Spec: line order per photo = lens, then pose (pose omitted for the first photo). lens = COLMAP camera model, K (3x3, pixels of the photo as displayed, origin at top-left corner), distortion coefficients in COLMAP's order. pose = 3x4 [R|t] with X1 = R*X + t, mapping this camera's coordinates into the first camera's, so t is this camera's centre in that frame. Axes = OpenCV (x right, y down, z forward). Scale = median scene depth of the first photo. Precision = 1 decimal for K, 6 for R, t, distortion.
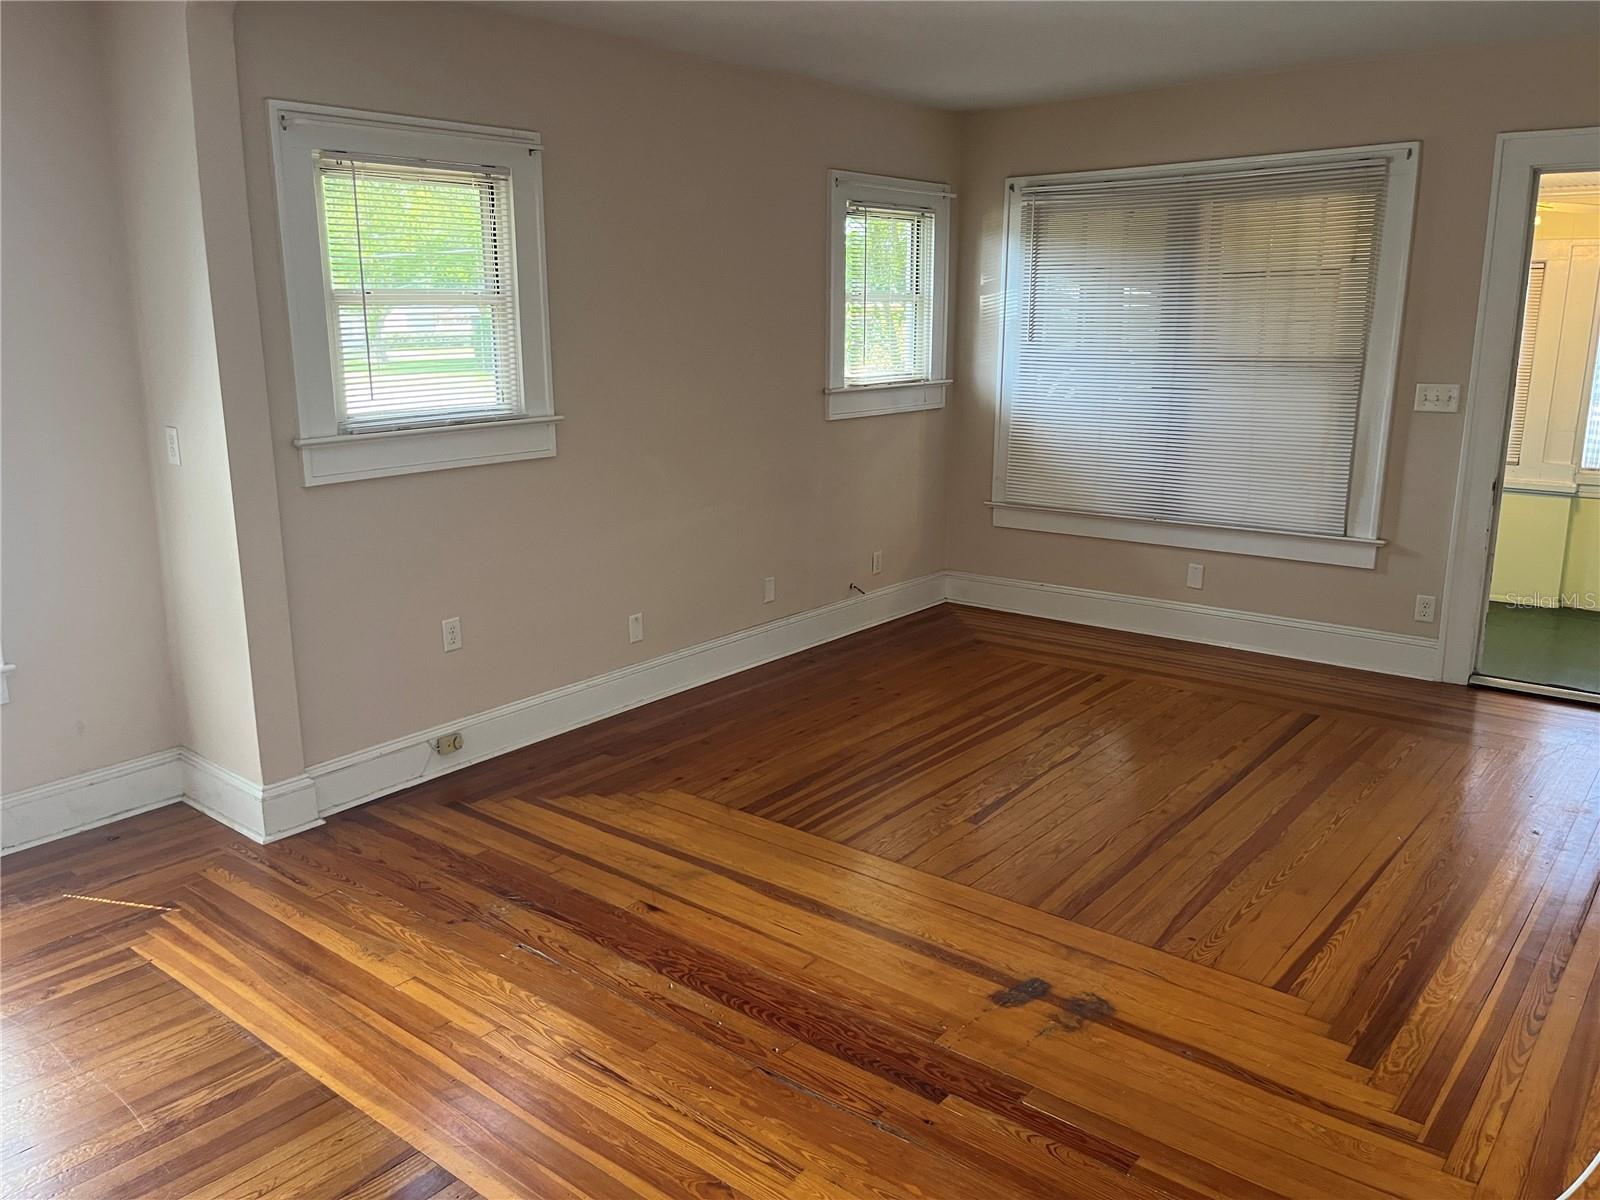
lens RADIAL K [[1209.2, 0, 794.1], [0, 1209.2, 600.6], [0, 0, 1]] dist [0.049973, -0.074597]
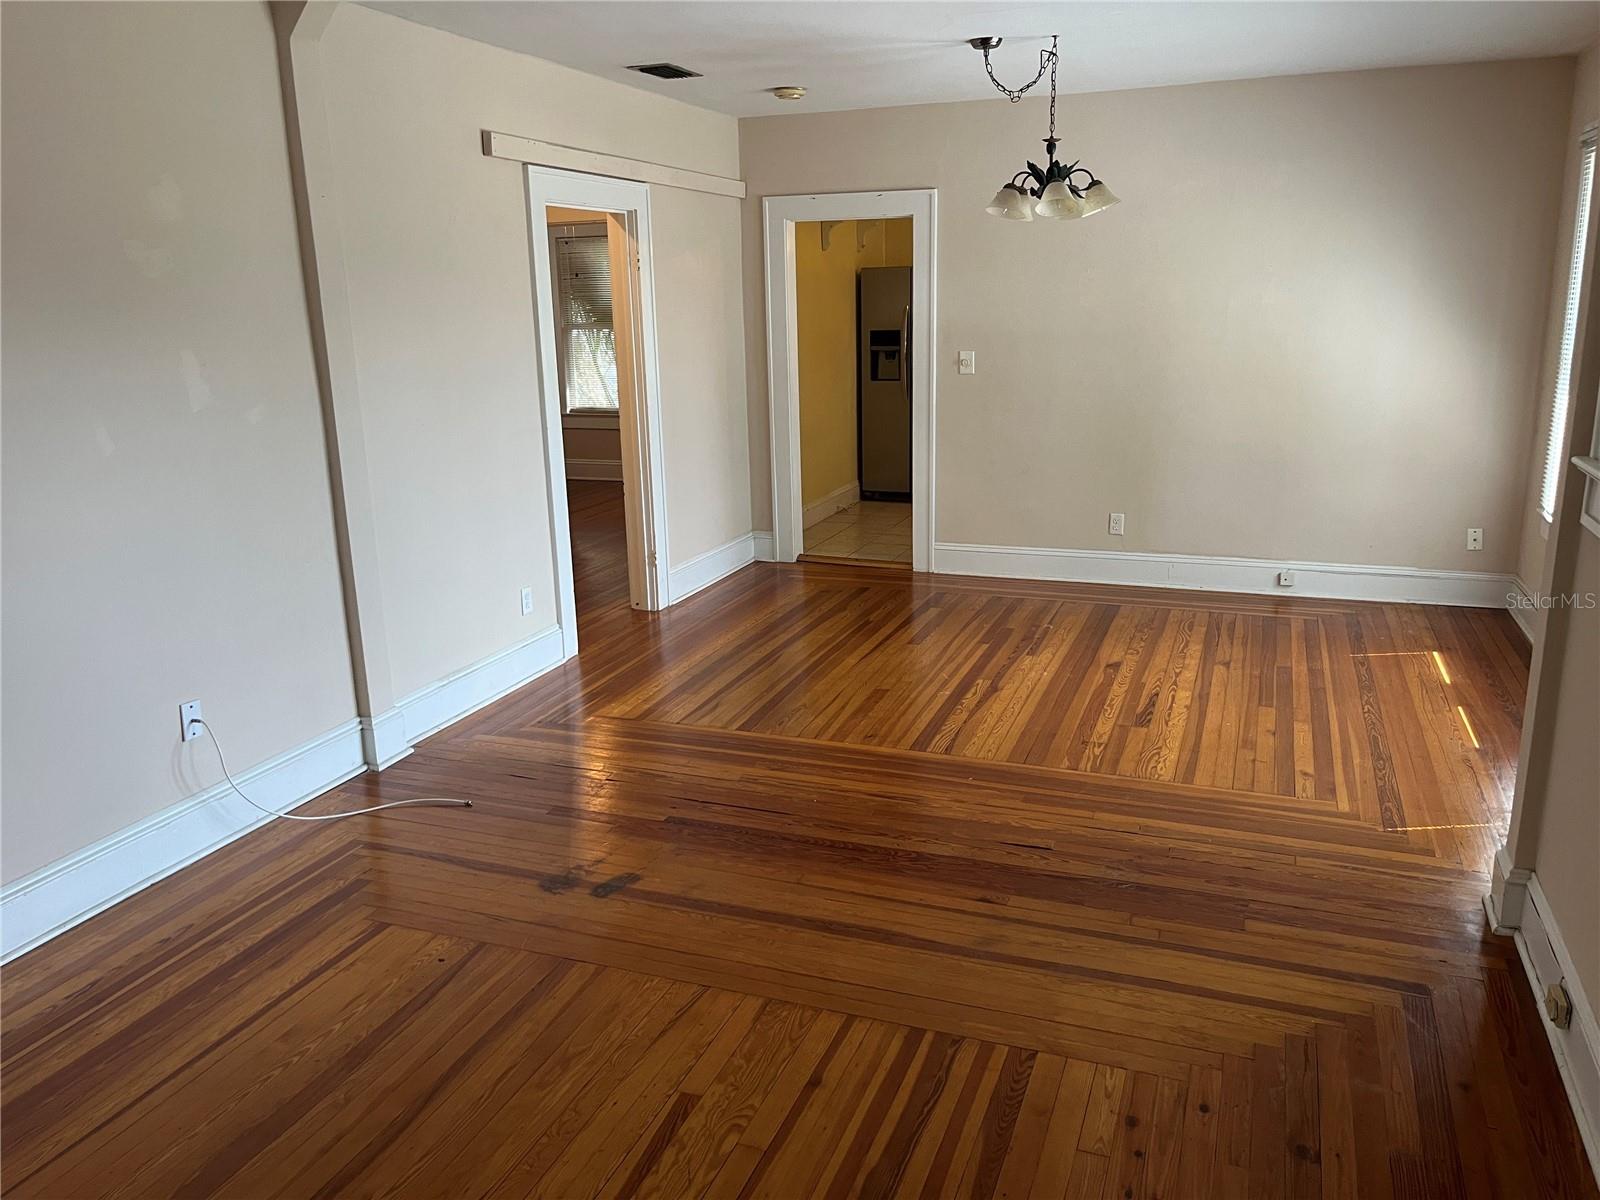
lens RADIAL K [[1209.2, 0, 796.0], [0, 1209.2, 601.1], [0, 0, 1]] dist [0.049973, -0.074597]
pose [[-0.948210, 0.108720, -0.298459, 0.235322], [-0.042753, 0.887371, 0.459069, -0.324399], [0.314754, 0.448054, -0.836766, 1.315402]]
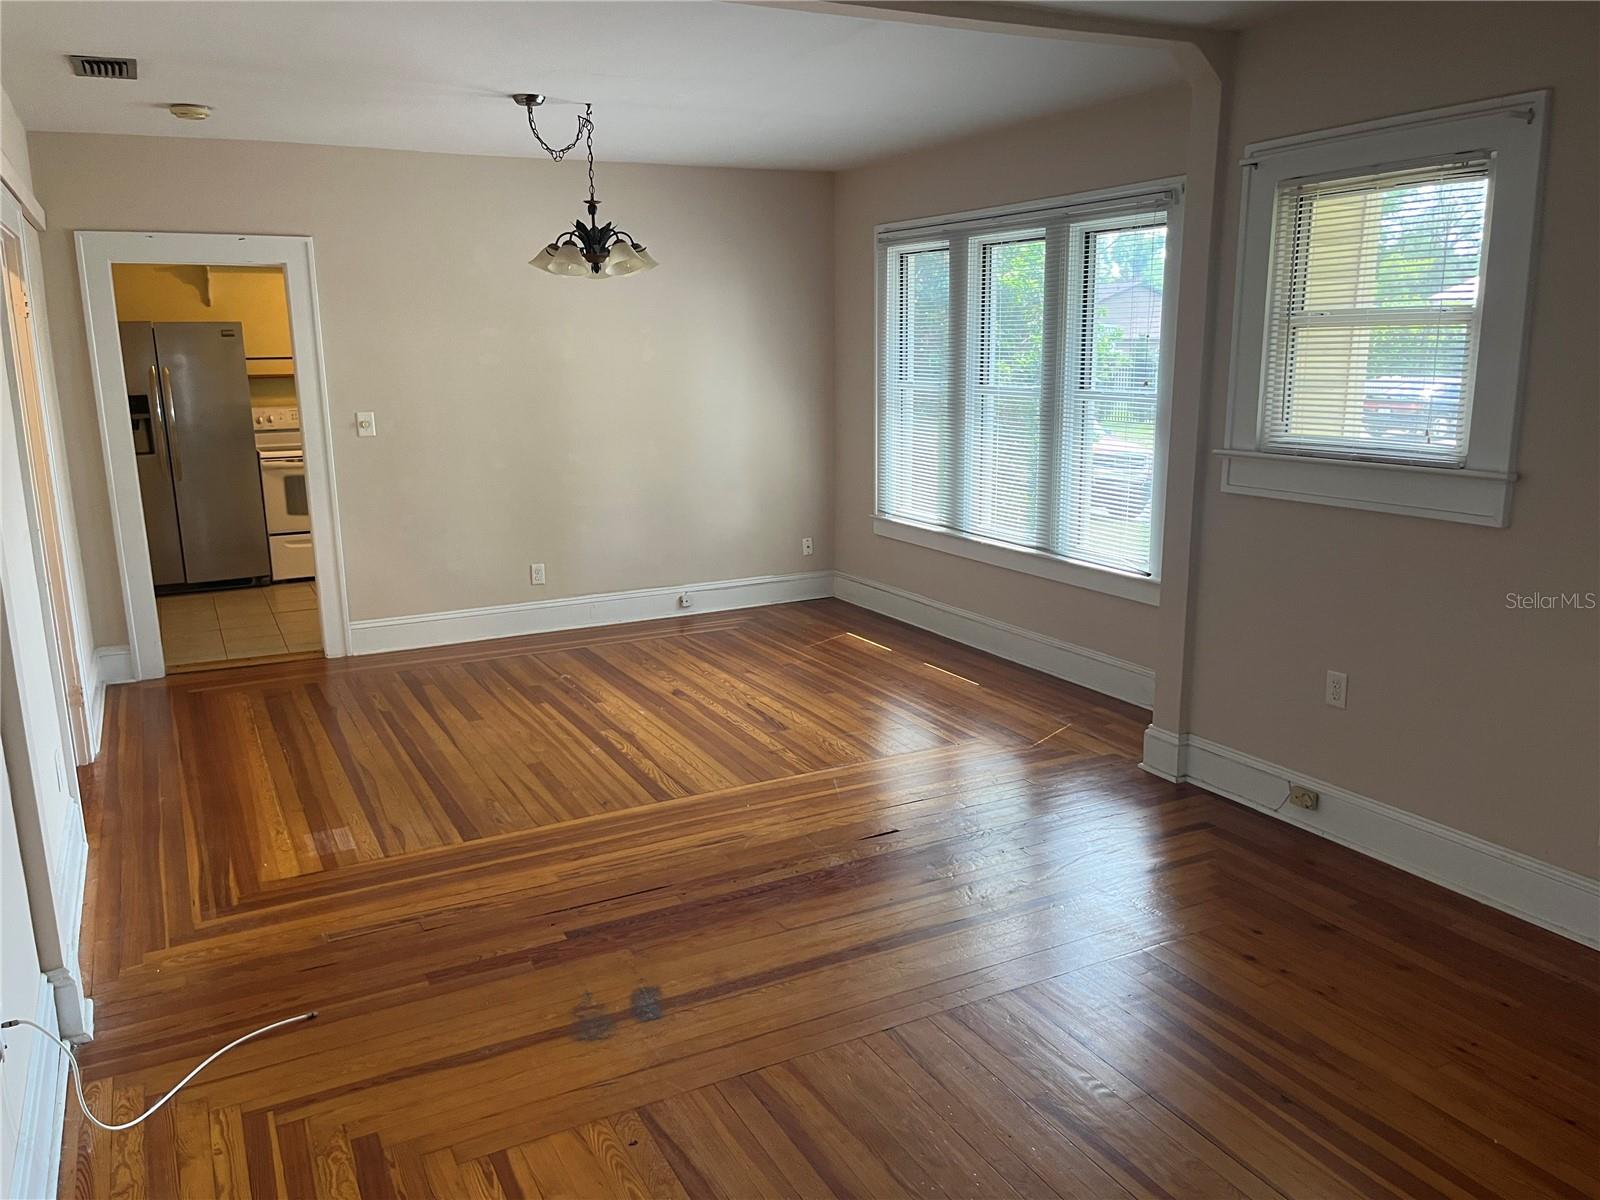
lens RADIAL K [[1209.2, 0, 789.2], [0, 1209.2, 606.2], [0, 0, 1]] dist [0.049973, -0.074597]
pose [[-0.394468, 0.214242, -0.893586, 0.682451], [-0.194896, 0.930811, 0.309203, -0.233073], [0.898004, 0.296127, -0.325420, 0.922212]]
